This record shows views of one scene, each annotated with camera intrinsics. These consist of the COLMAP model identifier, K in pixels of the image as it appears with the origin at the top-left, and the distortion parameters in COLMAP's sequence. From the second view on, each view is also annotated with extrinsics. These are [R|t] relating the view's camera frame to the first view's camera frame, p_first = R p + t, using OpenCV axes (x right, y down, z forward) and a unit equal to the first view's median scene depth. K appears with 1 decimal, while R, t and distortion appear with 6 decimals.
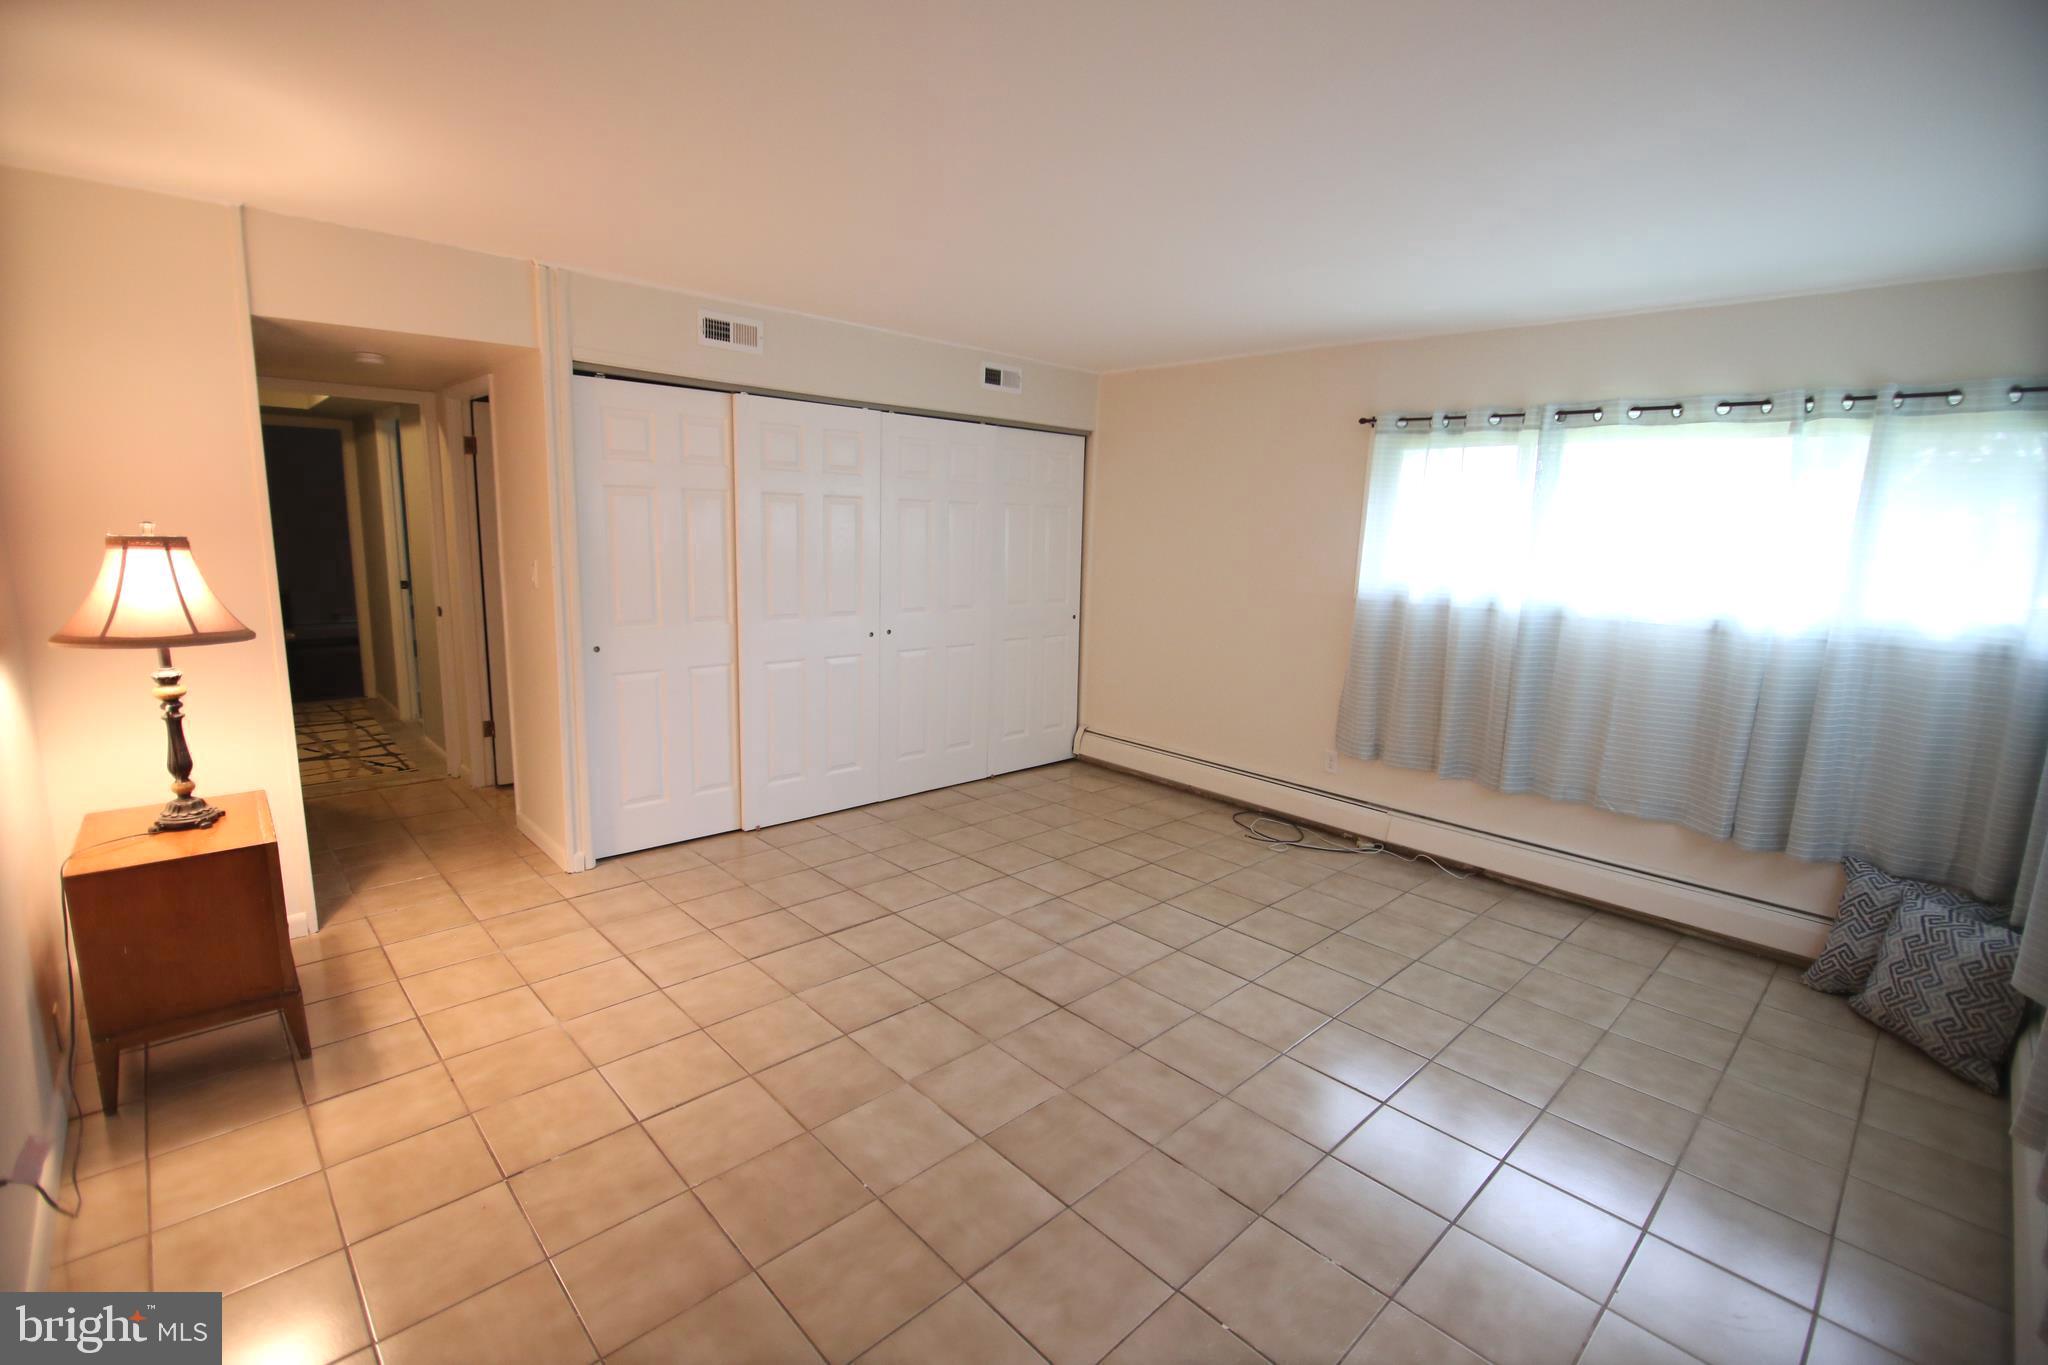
lens RADIAL K [[914.6, 0, 1019.0], [0, 914.6, 677.8], [0, 0, 1]] dist [-0.010155, -0.002609]
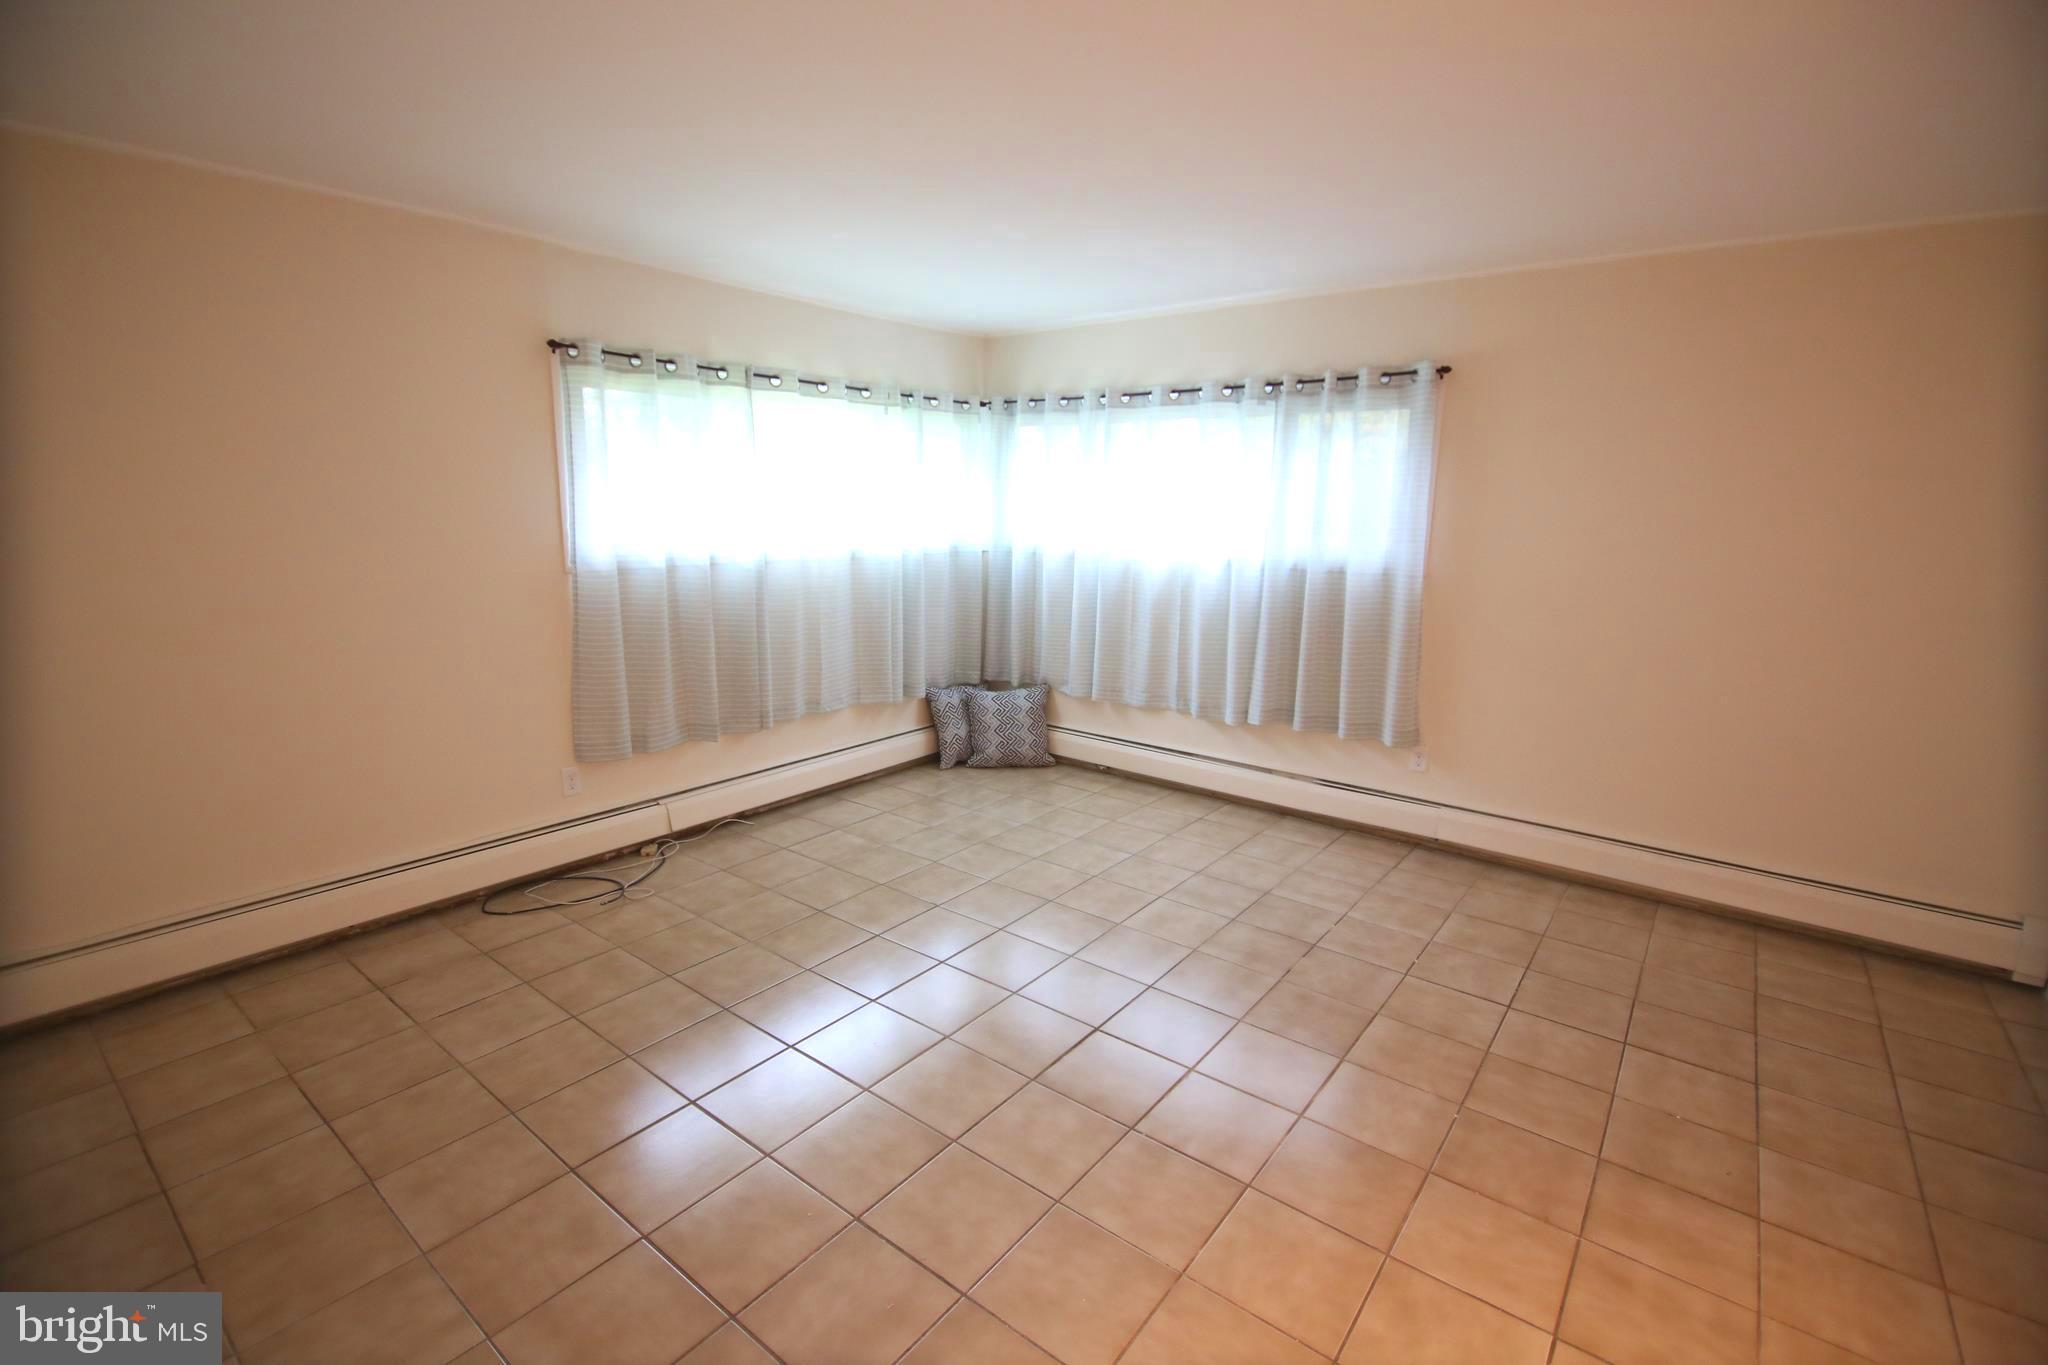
lens RADIAL K [[914.6, 0, 1018.7], [0, 914.6, 686.3], [0, 0, 1]] dist [-0.010155, -0.002609]
pose [[-0.149117, -0.230002, 0.961698, -0.649601], [0.147945, 0.956435, 0.251683, -0.181776], [-0.977689, 0.179809, -0.108593, 0.979022]]
